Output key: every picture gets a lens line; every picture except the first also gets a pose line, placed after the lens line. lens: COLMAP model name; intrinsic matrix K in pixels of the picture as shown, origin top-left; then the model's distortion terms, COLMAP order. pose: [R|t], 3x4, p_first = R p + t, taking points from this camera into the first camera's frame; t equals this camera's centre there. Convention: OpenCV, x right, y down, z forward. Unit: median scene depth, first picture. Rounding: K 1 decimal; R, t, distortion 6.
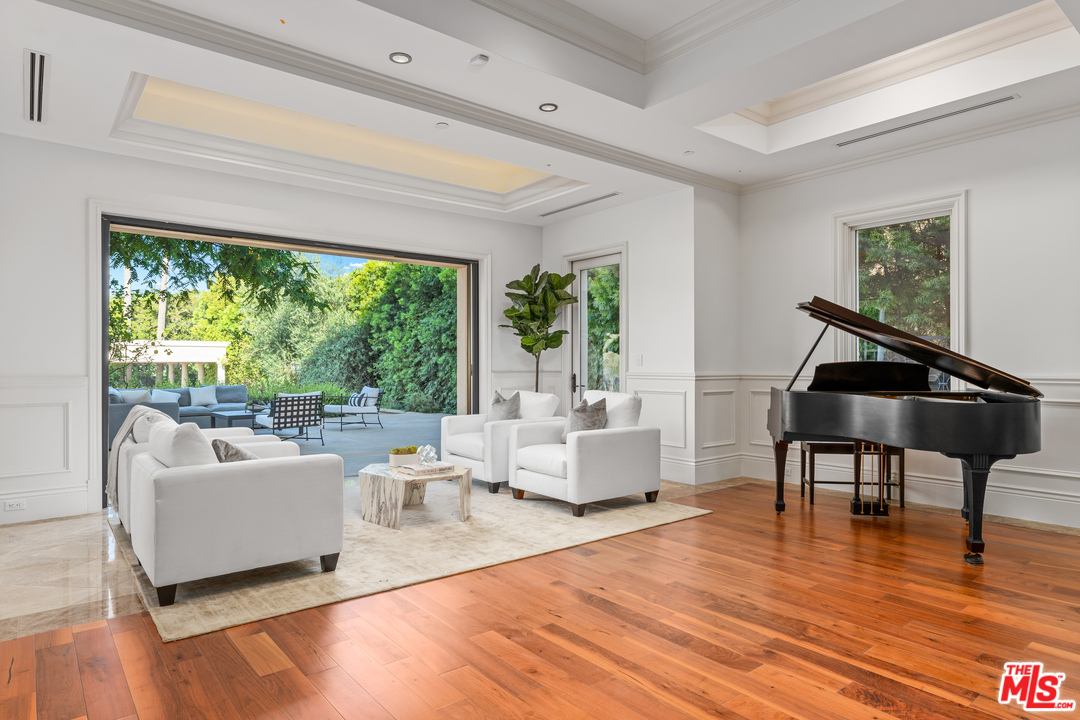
lens RADIAL K [[629.7, 0, 538.6], [0, 629.7, 360.4], [0, 0, 1]] dist [-0.004440, -0.000347]
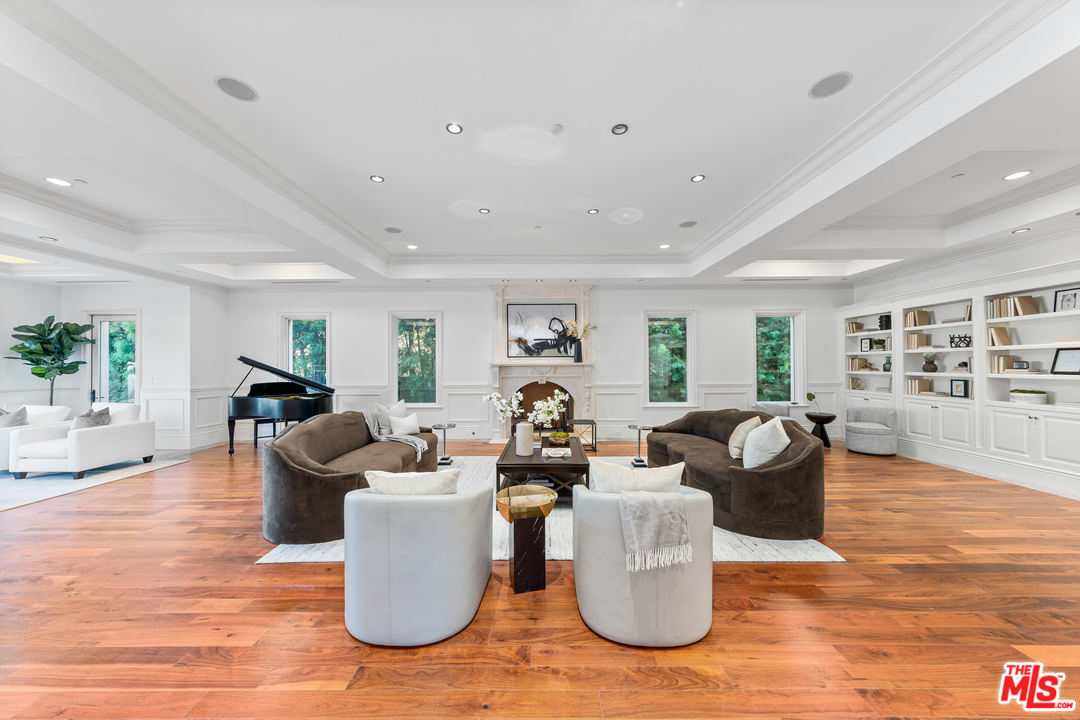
lens RADIAL K [[373.7, 0, 541.0], [0, 373.7, 359.9], [0, 0, 1]] dist [0.002442, 0.000619]
pose [[0.640026, 0.008519, 0.768306, 0.061532], [0.000790, 0.999931, -0.011745, -0.046269], [-0.768353, 0.008124, 0.639975, -0.465139]]
